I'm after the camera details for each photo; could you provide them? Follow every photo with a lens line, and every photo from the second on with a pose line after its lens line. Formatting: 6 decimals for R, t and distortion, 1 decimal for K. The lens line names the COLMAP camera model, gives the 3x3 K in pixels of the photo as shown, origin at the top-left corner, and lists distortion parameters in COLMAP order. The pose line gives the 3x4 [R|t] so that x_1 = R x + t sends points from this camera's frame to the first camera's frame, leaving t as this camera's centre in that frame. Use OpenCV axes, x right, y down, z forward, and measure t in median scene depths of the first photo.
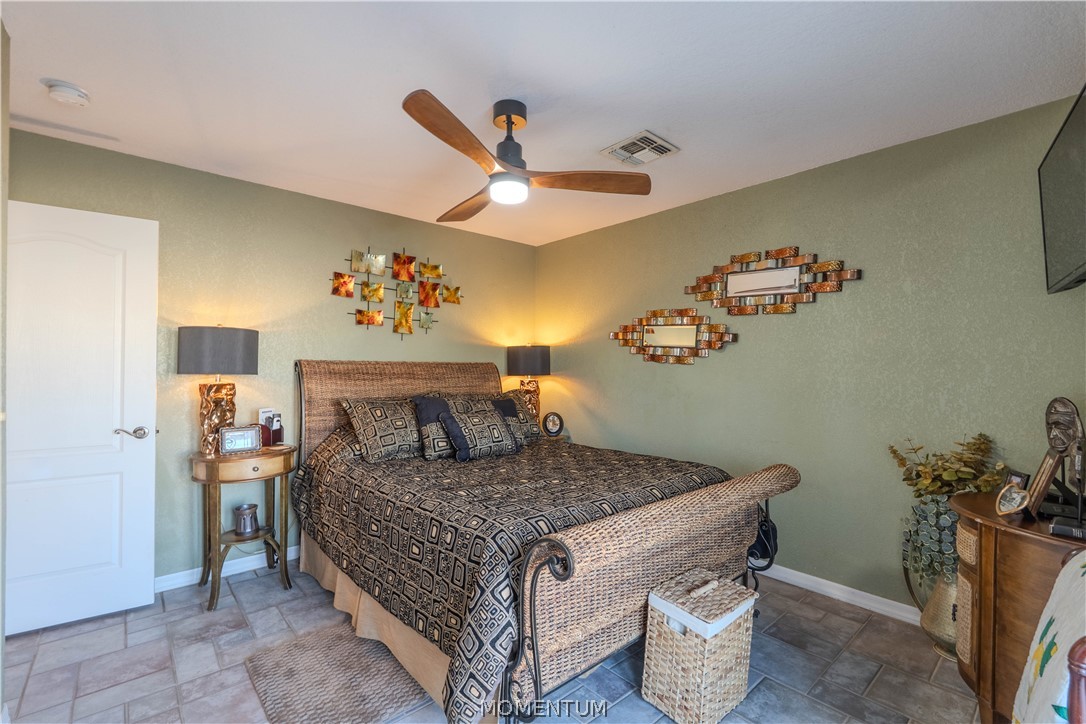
lens RADIAL K [[475.3, 0, 543.0], [0, 475.3, 362.0], [0, 0, 1]] dist [-0.003164, -0.000879]
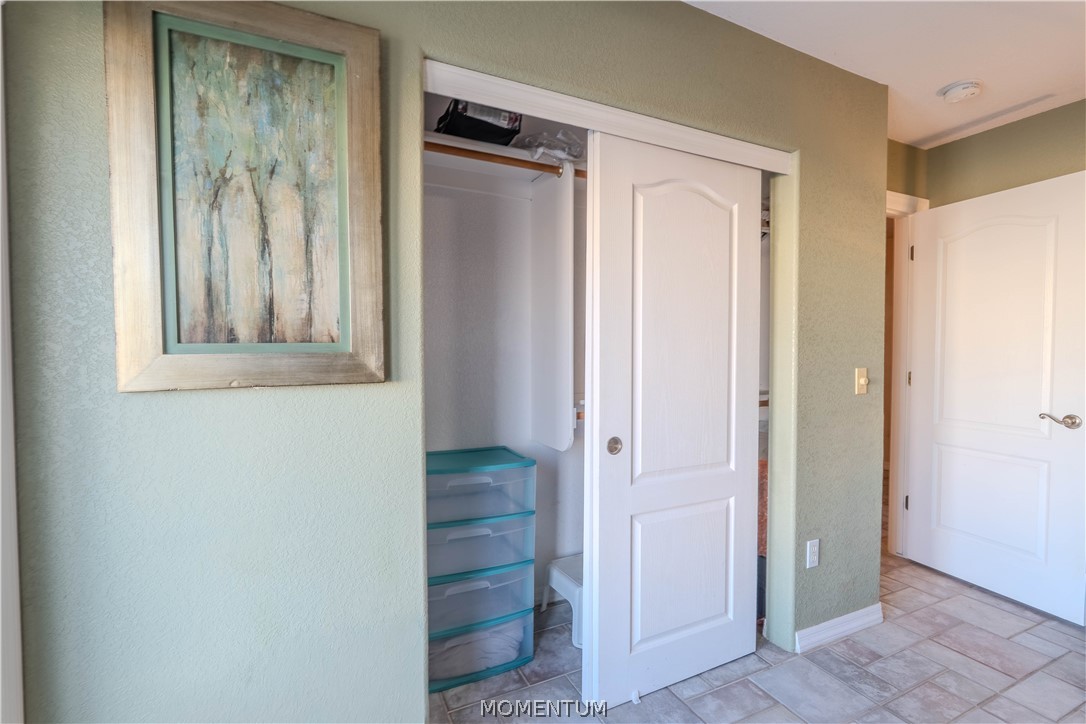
lens RADIAL K [[475.3, 0, 543.0], [0, 475.3, 362.0], [0, 0, 1]] dist [-0.003164, -0.000879]
pose [[-0.279655, 0.013846, -0.960001, 0.251682], [0.002674, 0.999903, 0.013643, 0.026837], [0.960097, 0.001249, -0.279665, 0.321543]]
